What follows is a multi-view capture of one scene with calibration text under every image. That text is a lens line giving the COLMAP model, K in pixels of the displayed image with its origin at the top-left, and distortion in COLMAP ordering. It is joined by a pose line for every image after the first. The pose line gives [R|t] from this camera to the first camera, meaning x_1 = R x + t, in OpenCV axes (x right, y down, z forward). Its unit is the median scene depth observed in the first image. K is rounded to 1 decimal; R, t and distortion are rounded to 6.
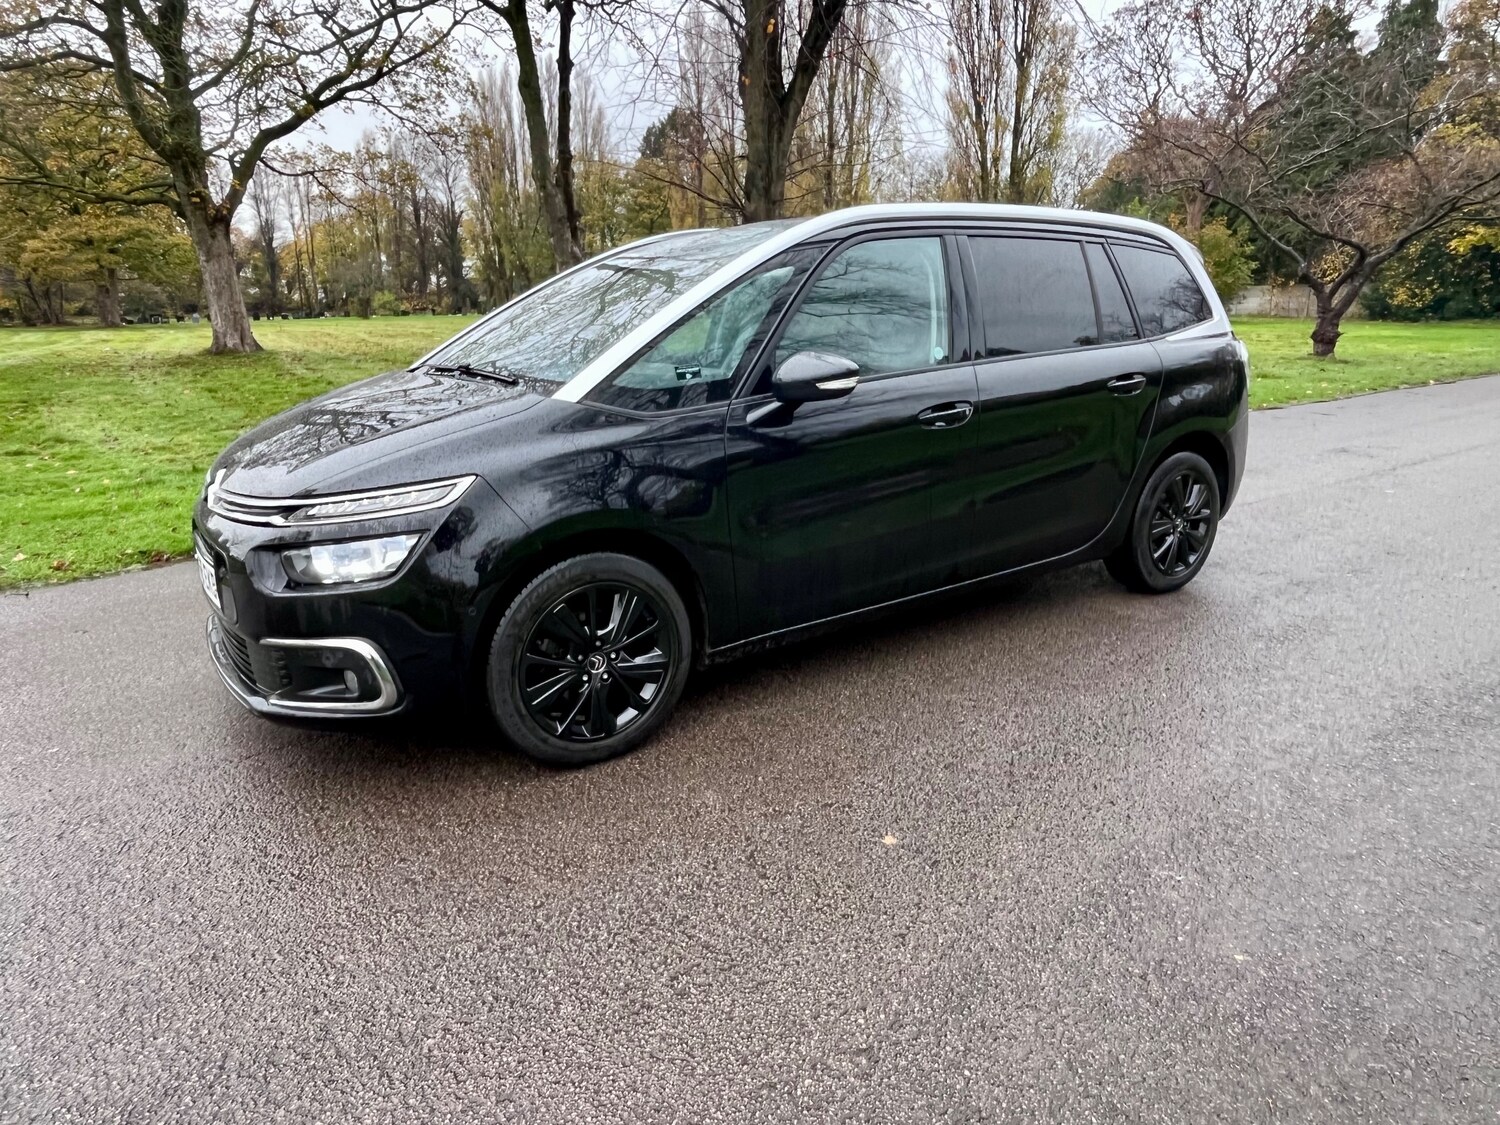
lens RADIAL K [[975.4, 0, 750.0], [0, 975.4, 562.5], [0, 0, 1]] dist [-0.003548, -0.001758]
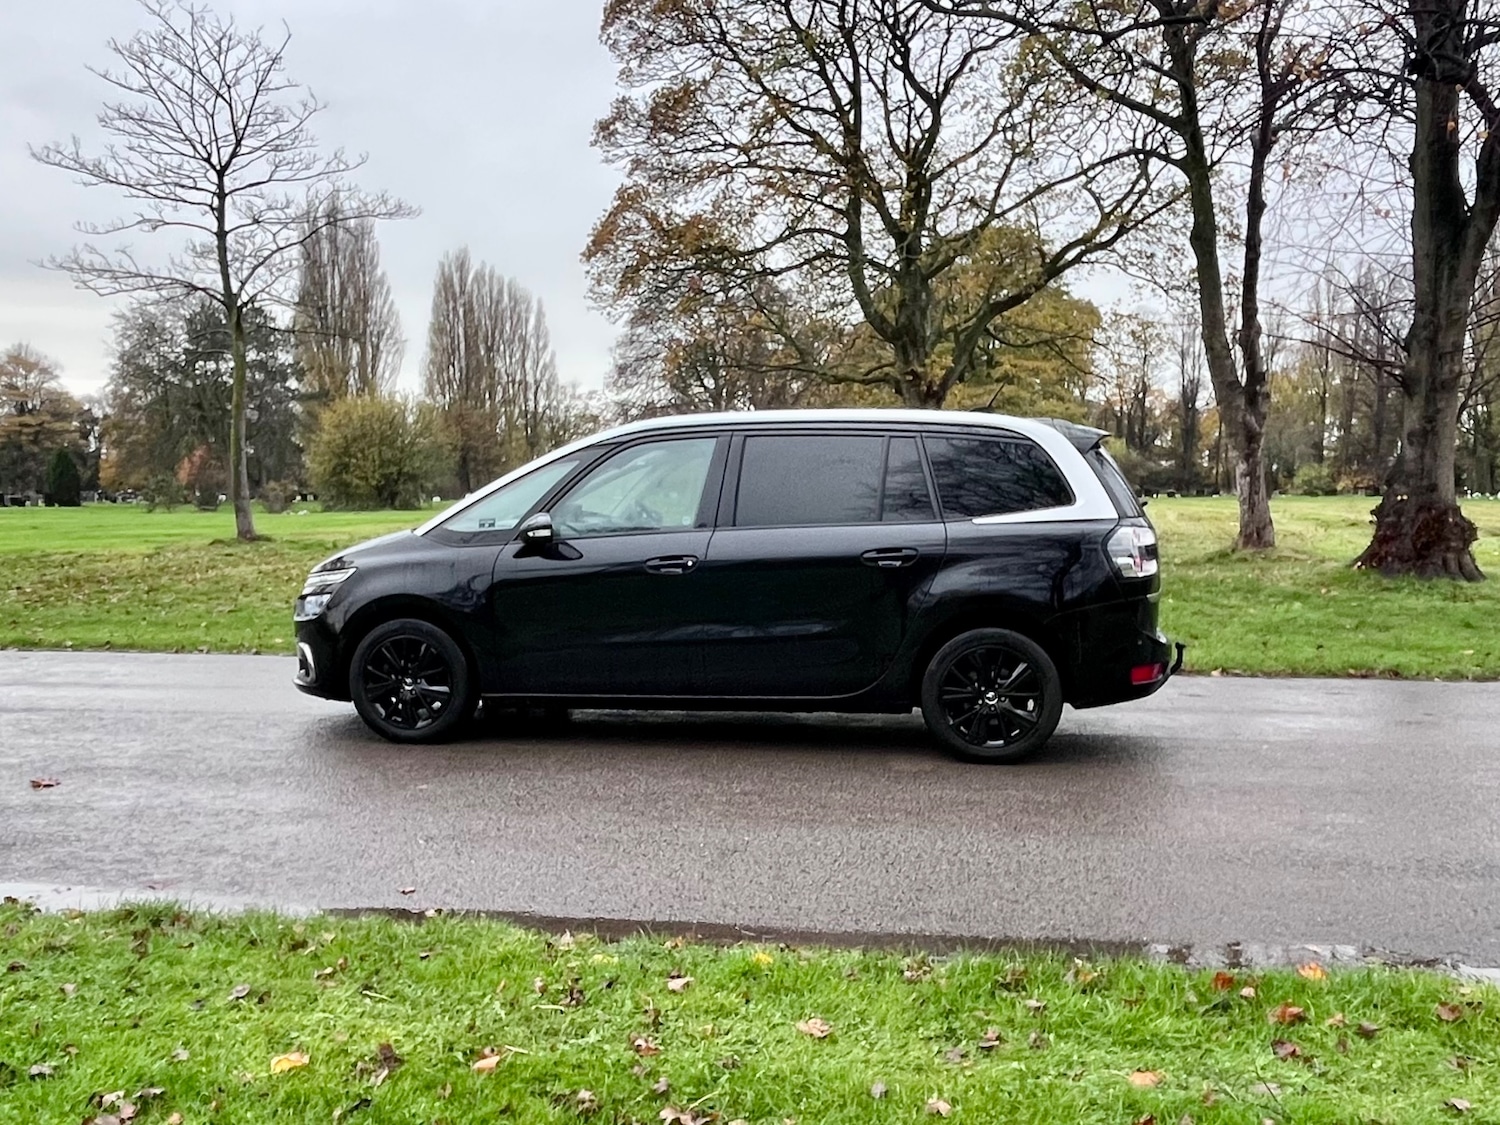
lens RADIAL K [[1362.3, 0, 744.1], [0, 1362.3, 603.7], [0, 0, 1]] dist [0.000853, -0.002054]
pose [[0.699680, 0.076191, -0.710383, 0.506762], [-0.194328, 0.977106, -0.086602, 0.015108], [0.687521, 0.198641, 0.698467, -0.080076]]
